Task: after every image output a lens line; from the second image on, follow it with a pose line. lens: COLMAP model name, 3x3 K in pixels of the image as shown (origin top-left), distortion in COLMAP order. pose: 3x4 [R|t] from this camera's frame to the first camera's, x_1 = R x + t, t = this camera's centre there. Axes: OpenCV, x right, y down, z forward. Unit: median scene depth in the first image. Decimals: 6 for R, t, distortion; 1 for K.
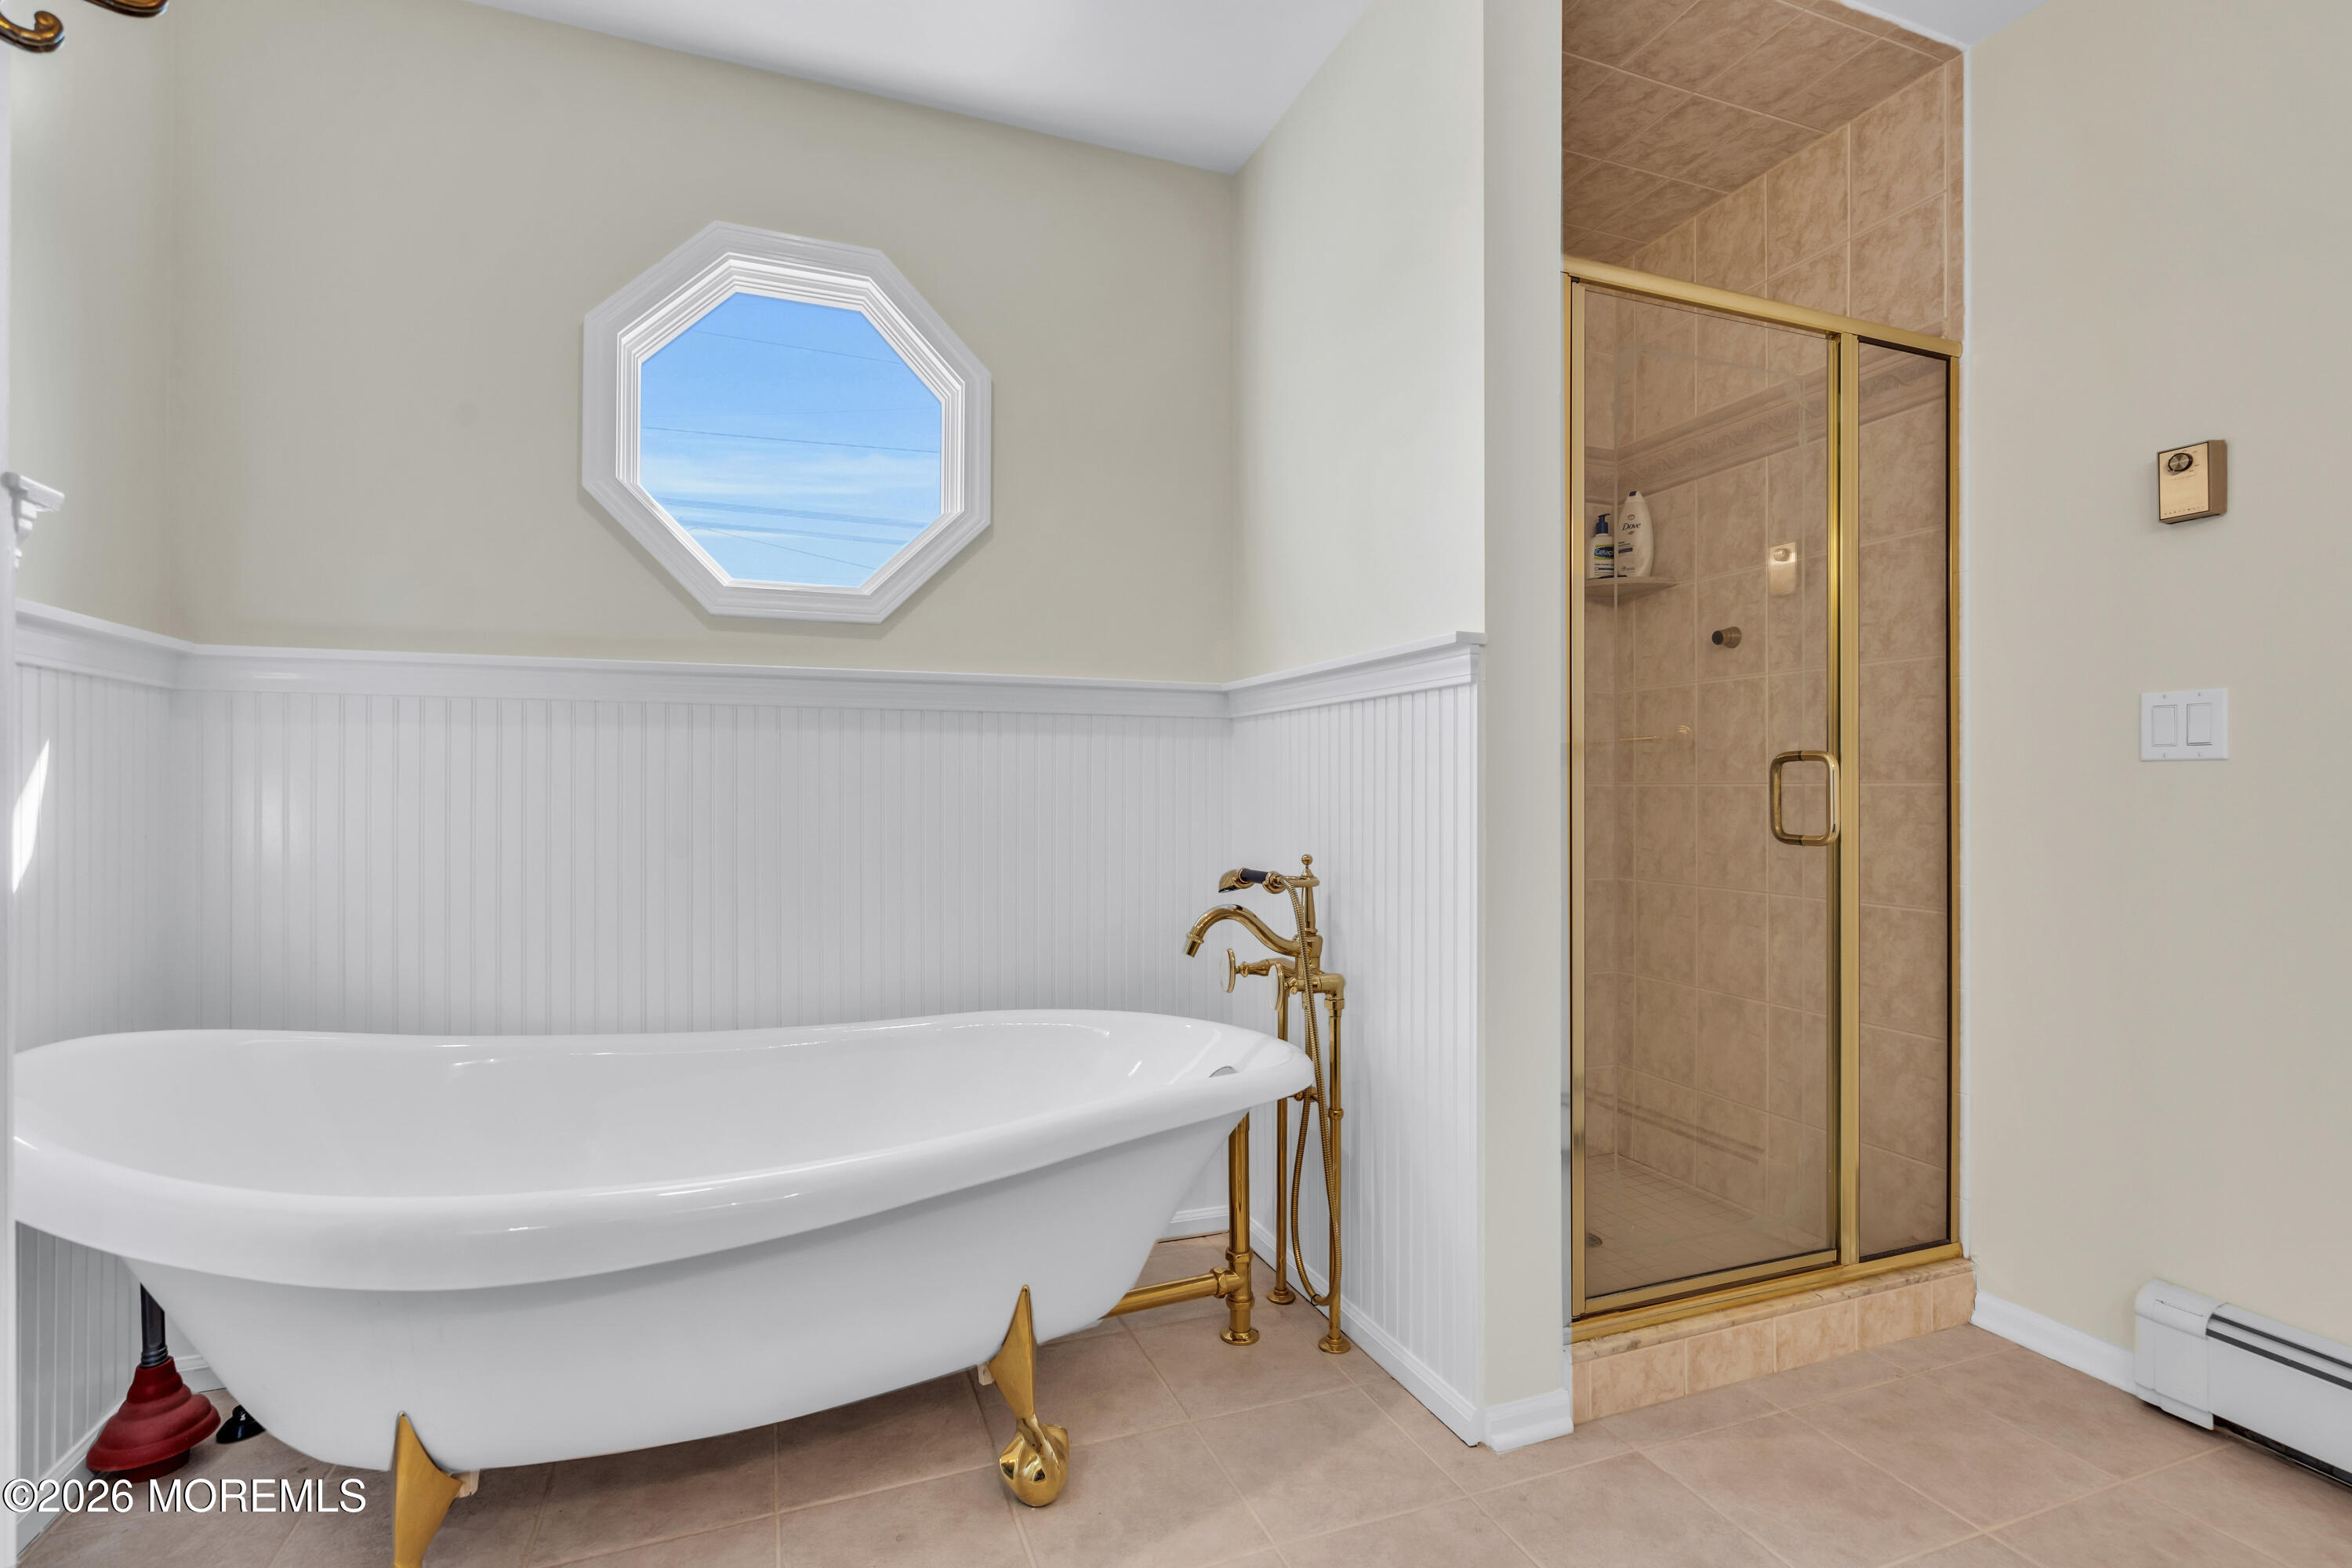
lens RADIAL K [[1073.4, 0, 1176.0], [0, 1073.4, 784.0], [0, 0, 1]] dist [-0.004692, 0.000139]
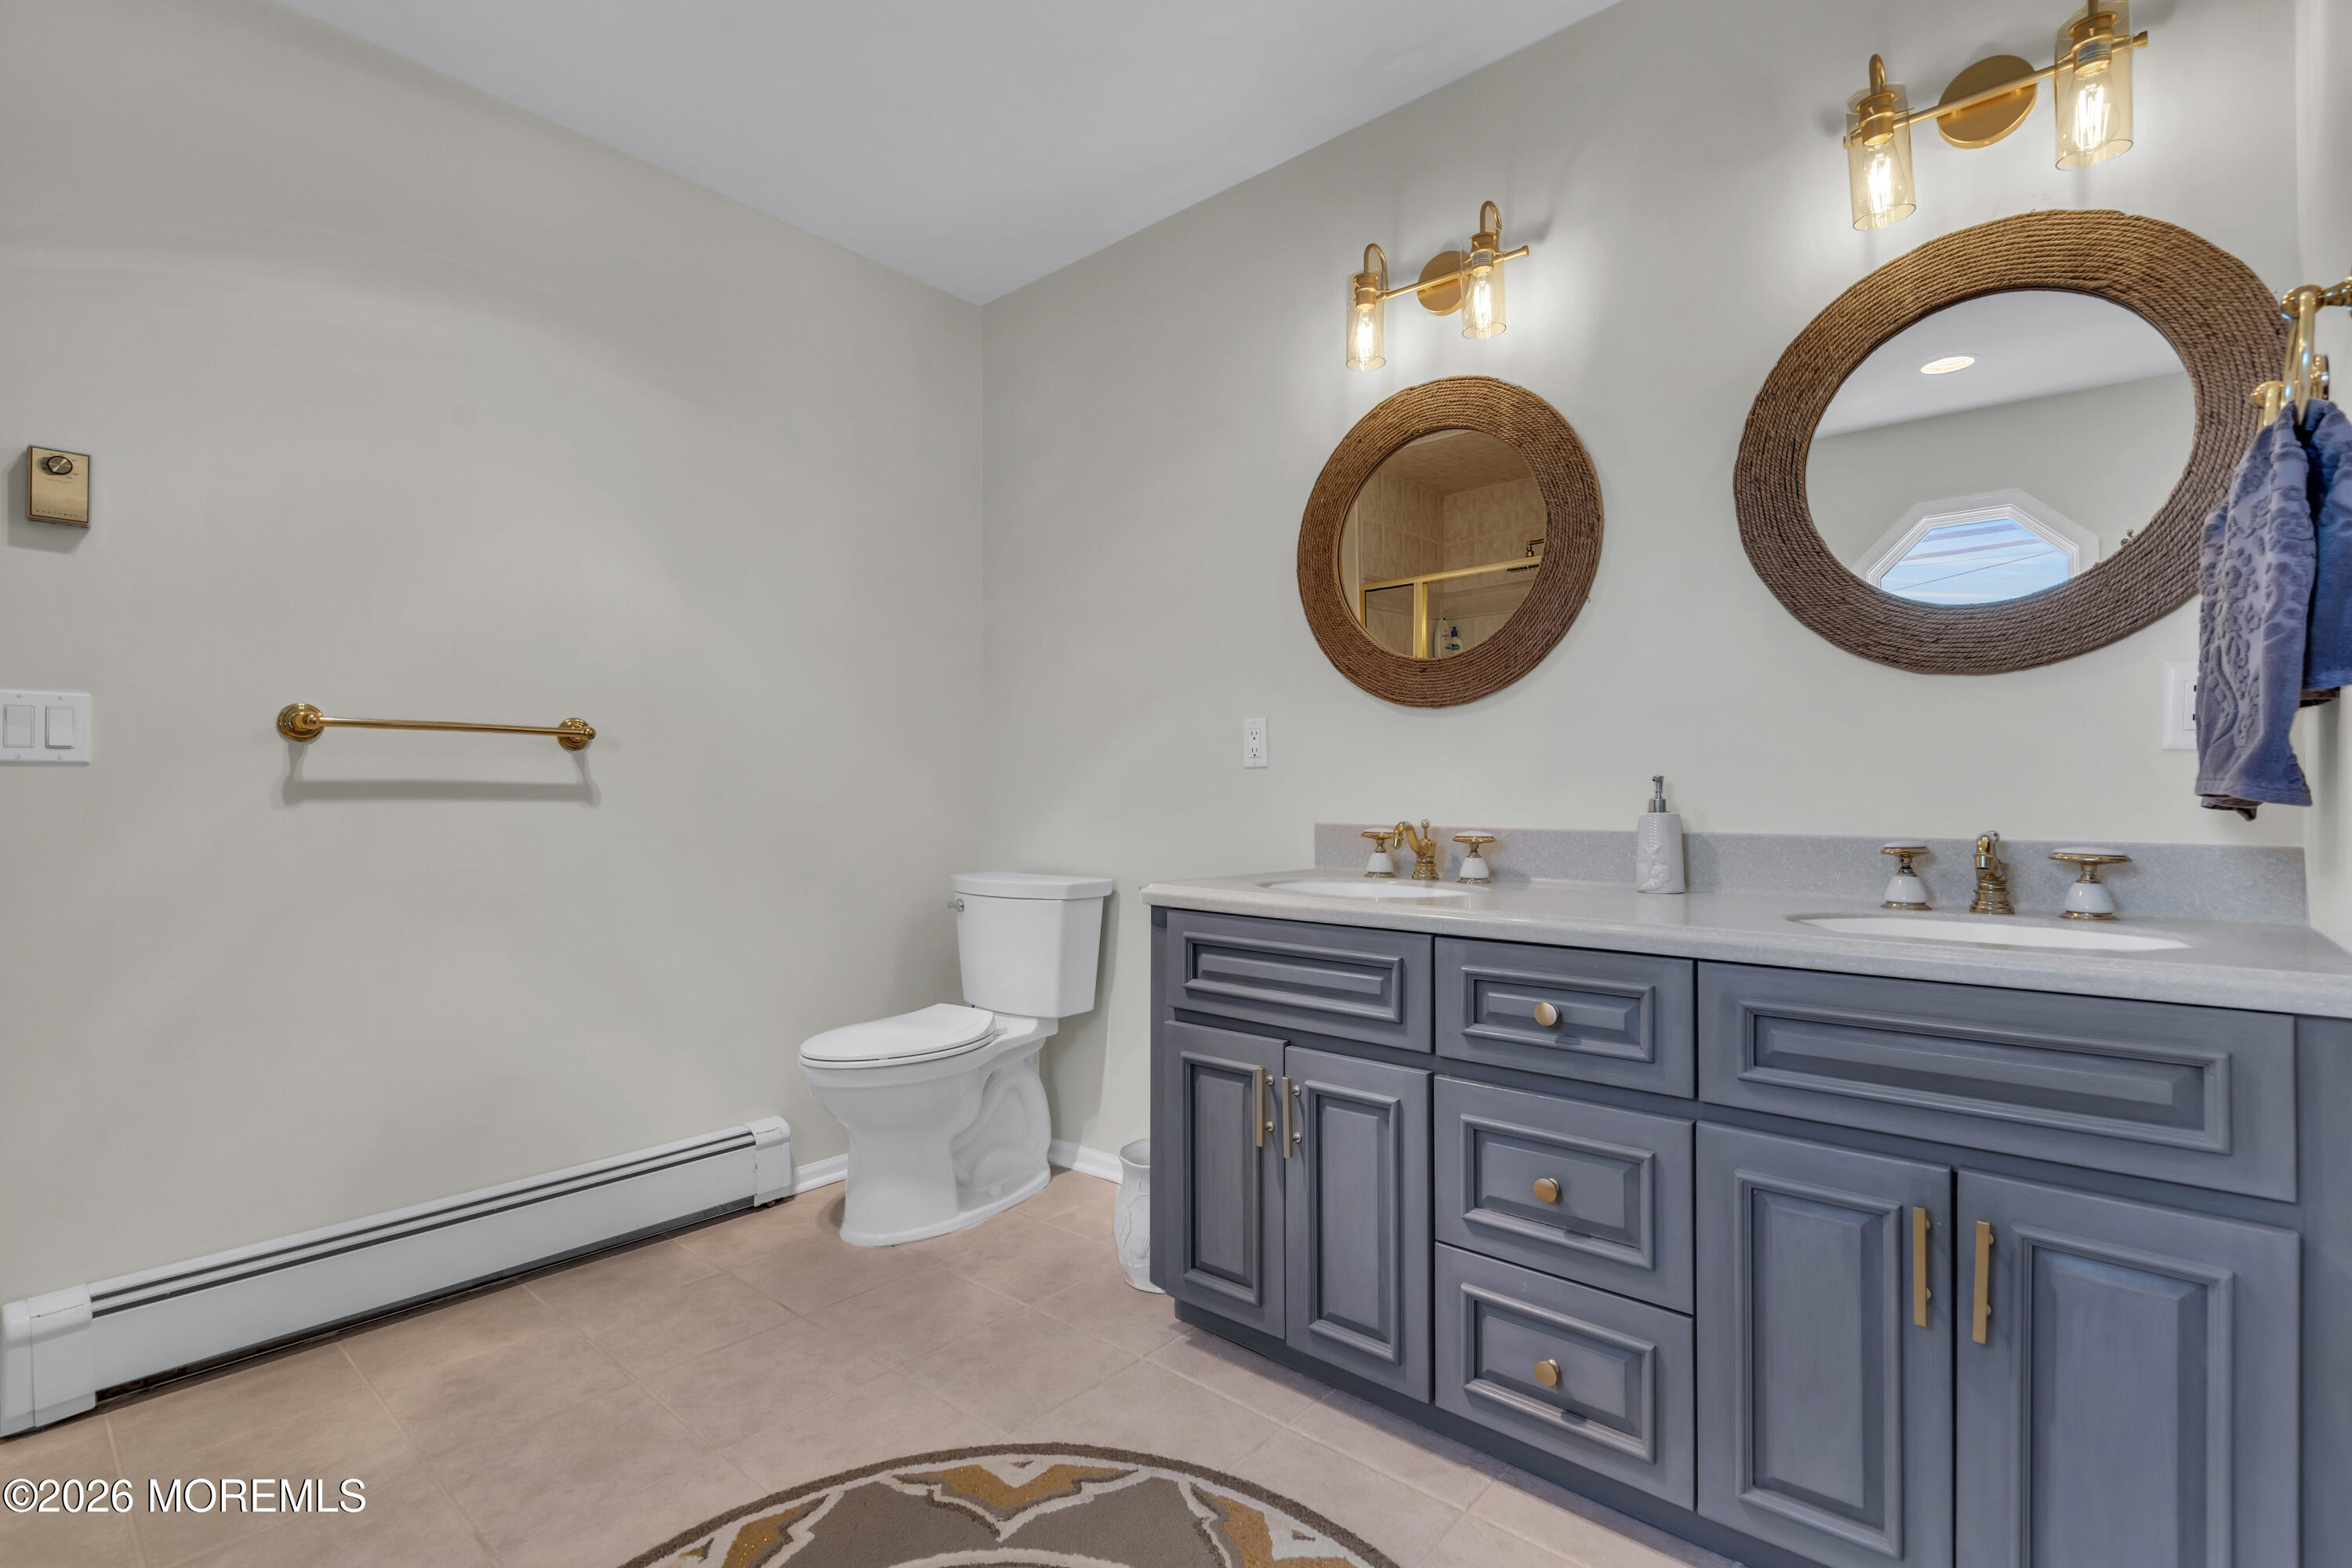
lens RADIAL K [[1073.4, 0, 1176.0], [0, 1073.4, 784.0], [0, 0, 1]] dist [-0.004692, 0.000139]
pose [[-0.471569, 0.004172, 0.881819, -0.434583], [-0.004484, 0.999965, -0.007129, -0.000065], [-0.881818, -0.007317, -0.471533, 0.550395]]
